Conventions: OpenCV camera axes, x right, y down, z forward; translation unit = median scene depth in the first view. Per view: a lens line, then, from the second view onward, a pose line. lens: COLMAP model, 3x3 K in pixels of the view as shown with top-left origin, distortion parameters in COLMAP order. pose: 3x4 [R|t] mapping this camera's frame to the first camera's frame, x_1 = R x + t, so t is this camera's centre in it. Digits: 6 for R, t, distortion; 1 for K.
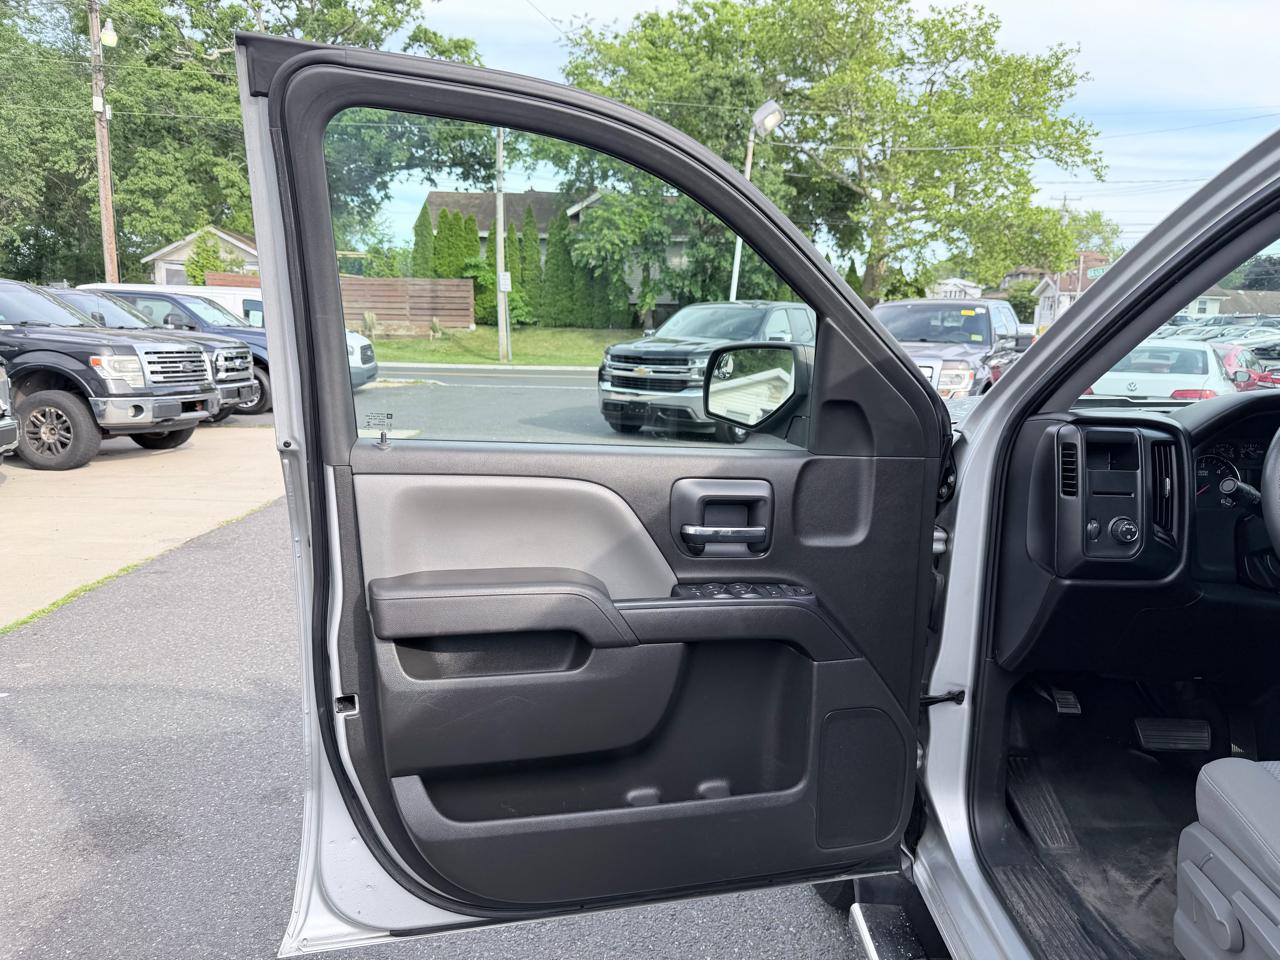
lens RADIAL K [[903.1, 0, 638.0], [0, 903.1, 474.1], [0, 0, 1]] dist [0.105763, -0.173328]
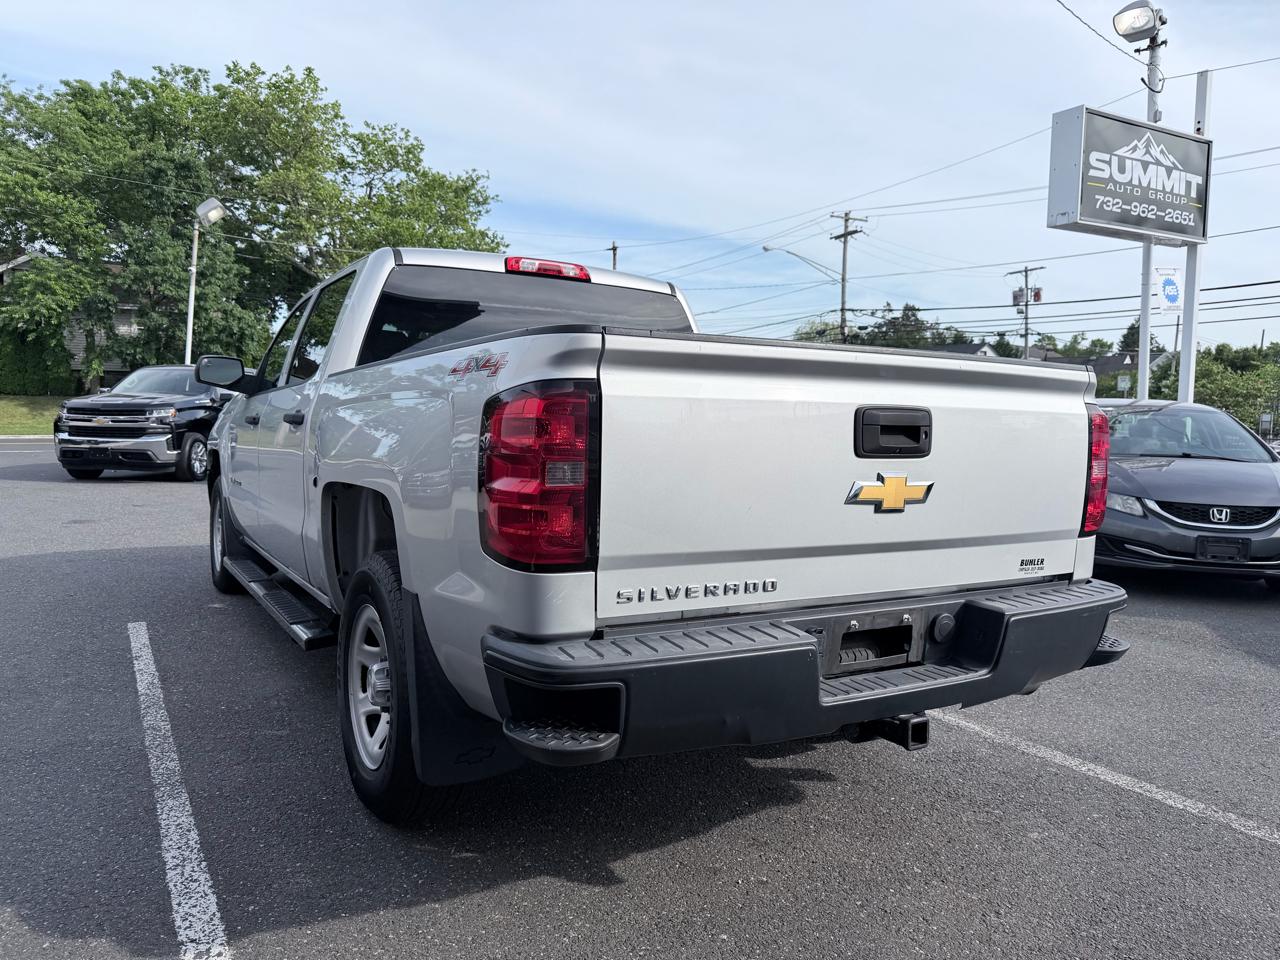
lens RADIAL K [[904.7, 0, 637.8], [0, 904.7, 479.0], [0, 0, 1]] dist [0.040899, -0.055850]
pose [[0.851736, -0.045409, 0.522000, -0.007584], [0.085050, 0.995007, -0.052218, 0.027251], [-0.517023, 0.088872, 0.851346, -0.117957]]
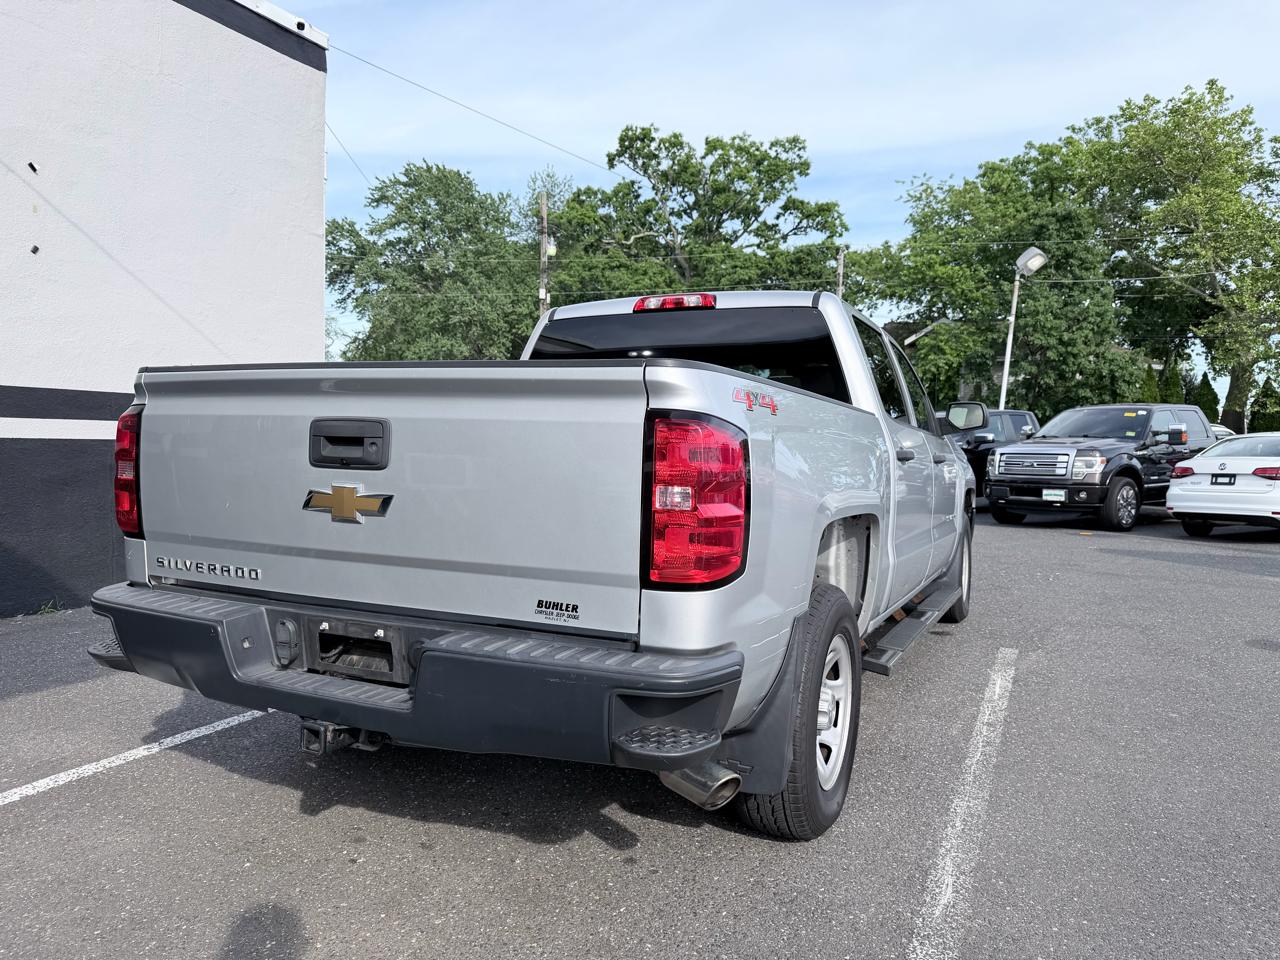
lens RADIAL K [[904.7, 0, 637.8], [0, 904.7, 479.0], [0, 0, 1]] dist [0.040899, -0.055850]
pose [[0.909855, 0.005626, -0.414889, 0.089127], [-0.059487, 0.991347, -0.117012, 0.031255], [0.410640, 0.131145, 0.902317, -0.123773]]
